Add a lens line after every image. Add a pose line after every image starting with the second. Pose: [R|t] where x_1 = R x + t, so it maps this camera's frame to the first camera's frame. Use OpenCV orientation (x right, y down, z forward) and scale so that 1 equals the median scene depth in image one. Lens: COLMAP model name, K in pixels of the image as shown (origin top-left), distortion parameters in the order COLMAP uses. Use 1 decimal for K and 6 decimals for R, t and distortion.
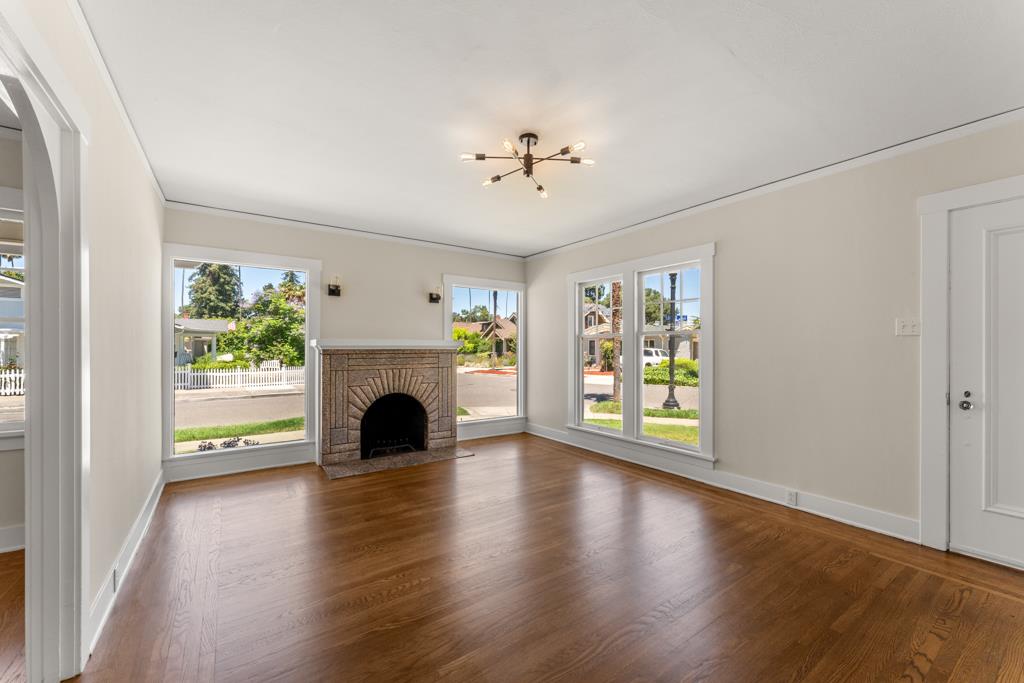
lens RADIAL K [[411.2, 0, 513.9], [0, 411.2, 347.3], [0, 0, 1]] dist [0.004353, 0.001220]
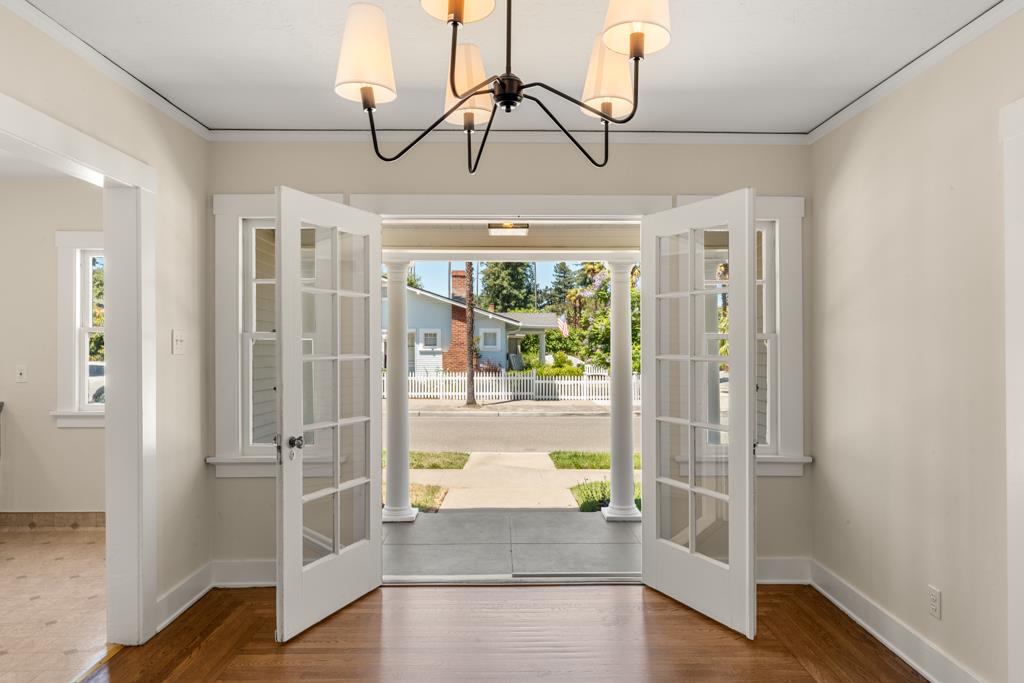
lens RADIAL K [[634.1, 0, 517.2], [0, 634.1, 342.9], [0, 0, 1]] dist [-0.006069, 0.004647]
pose [[0.825414, -0.001620, -0.564525, -0.376452], [-0.000726, 0.999992, -0.003931, -0.022385], [0.564527, 0.003655, 0.825407, -0.218581]]
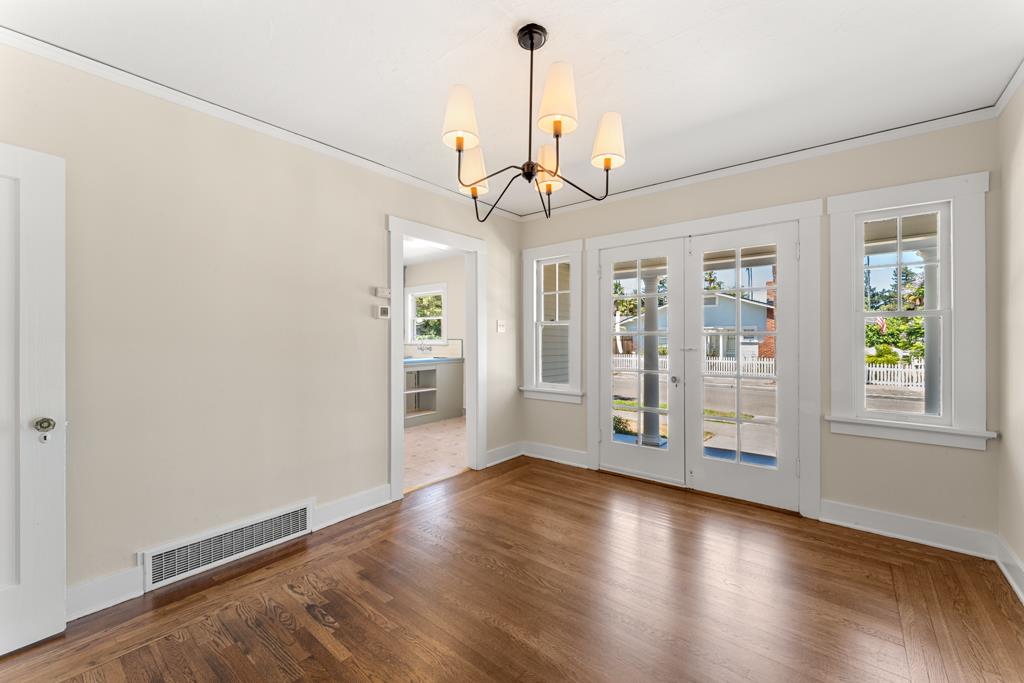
lens RADIAL K [[411.2, 0, 521.4], [0, 411.2, 340.4], [0, 0, 1]] dist [0.004353, 0.001220]
pose [[0.287969, 0.002910, -0.957635, -0.219416], [-0.002763, 0.999994, 0.002208, 0.000280], [0.957636, 0.002010, 0.287975, -0.086887]]
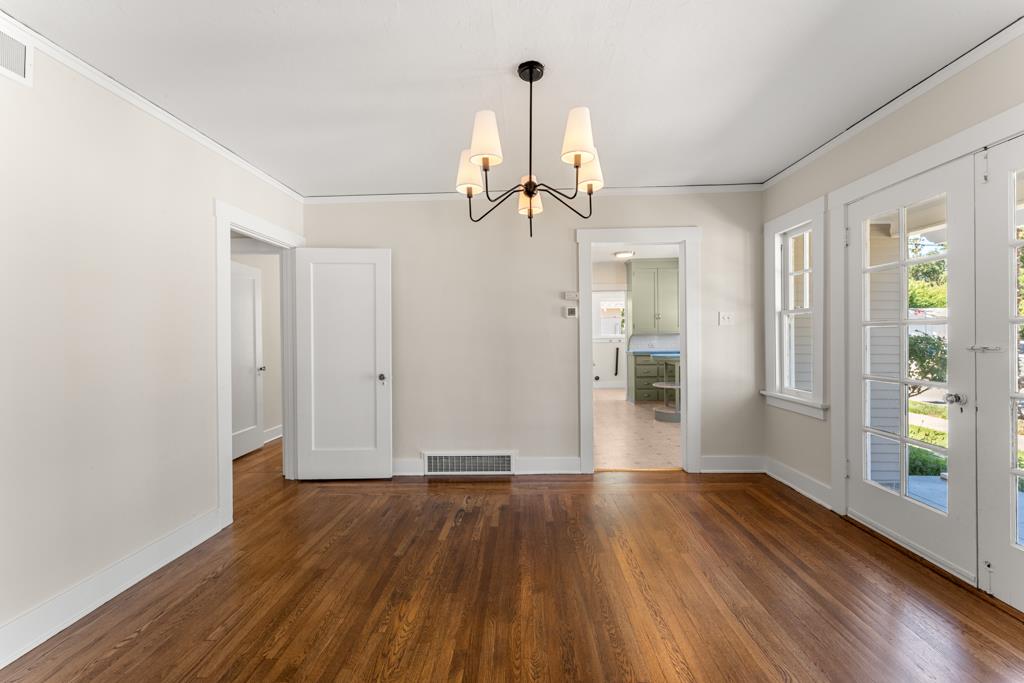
lens RADIAL K [[411.2, 0, 515.8], [0, 411.2, 340.0], [0, 0, 1]] dist [0.004353, 0.001220]
pose [[-0.590258, 0.016378, -0.807049, -0.217203], [0.008935, 0.999865, 0.013756, -0.001529], [0.807166, 0.000909, -0.590324, 0.232956]]
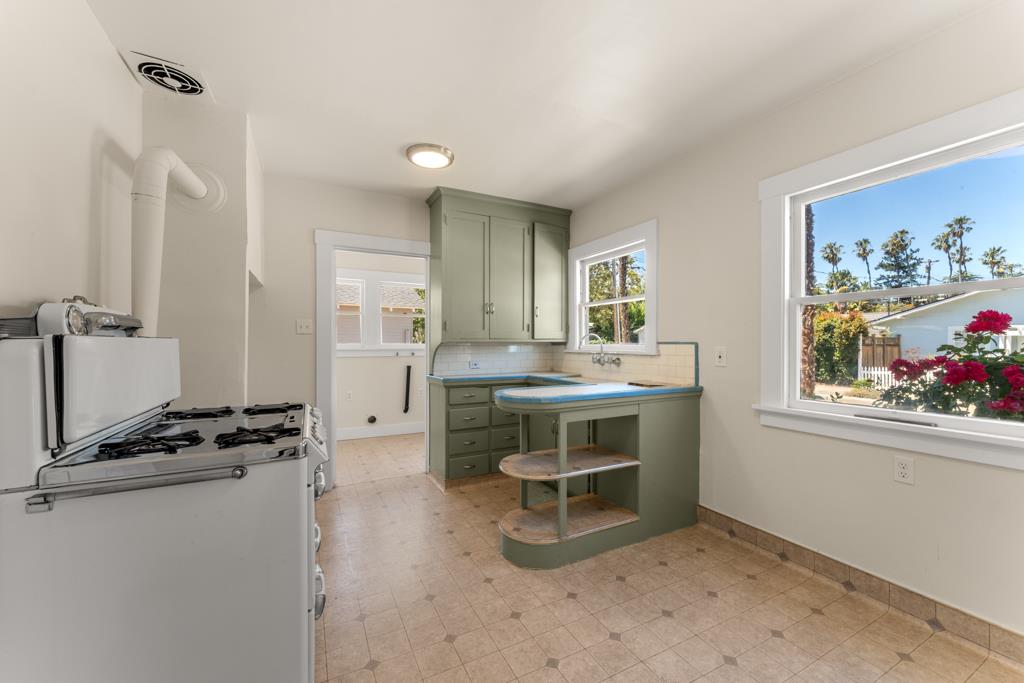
lens RADIAL K [[411.2, 0, 514.3], [0, 411.2, 342.0], [0, 0, 1]] dist [0.004353, 0.001220]
pose [[-0.131285, -0.005249, -0.991331, -0.918513], [-0.005756, 0.999973, -0.004533, 0.003679], [0.991328, 0.005111, -0.131311, -0.063009]]
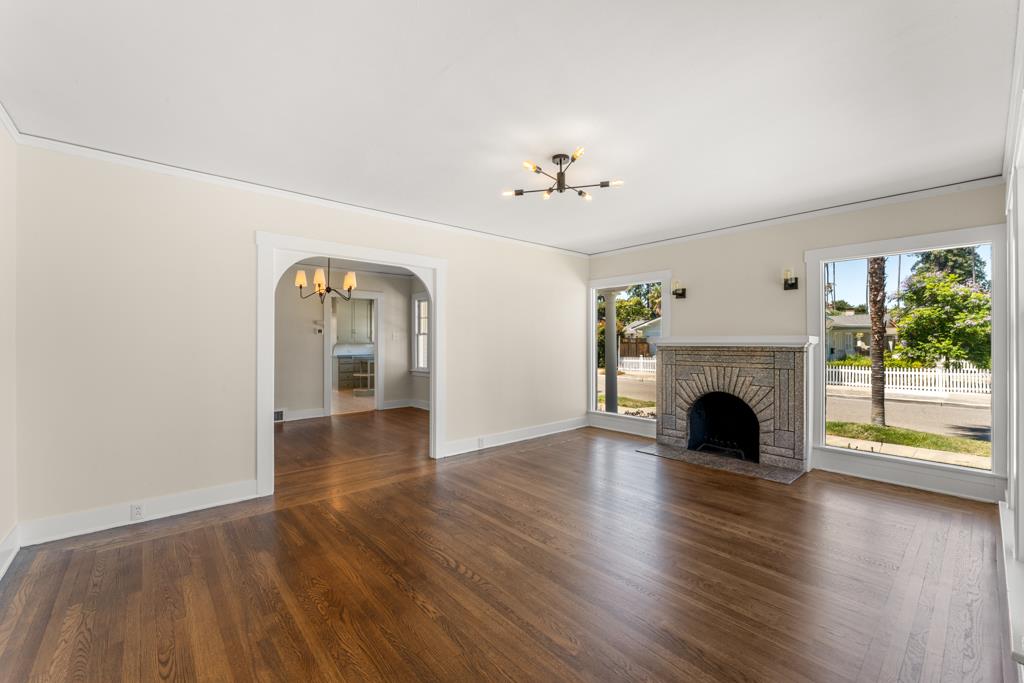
lens RADIAL K [[411.2, 0, 511.2], [0, 411.2, 338.9], [0, 0, 1]] dist [0.004353, 0.001220]
pose [[0.113244, -0.009146, -0.993525, 0.551093], [-0.001545, 0.999955, -0.009381, -0.002503], [0.993566, 0.002597, 0.113224, 0.358405]]
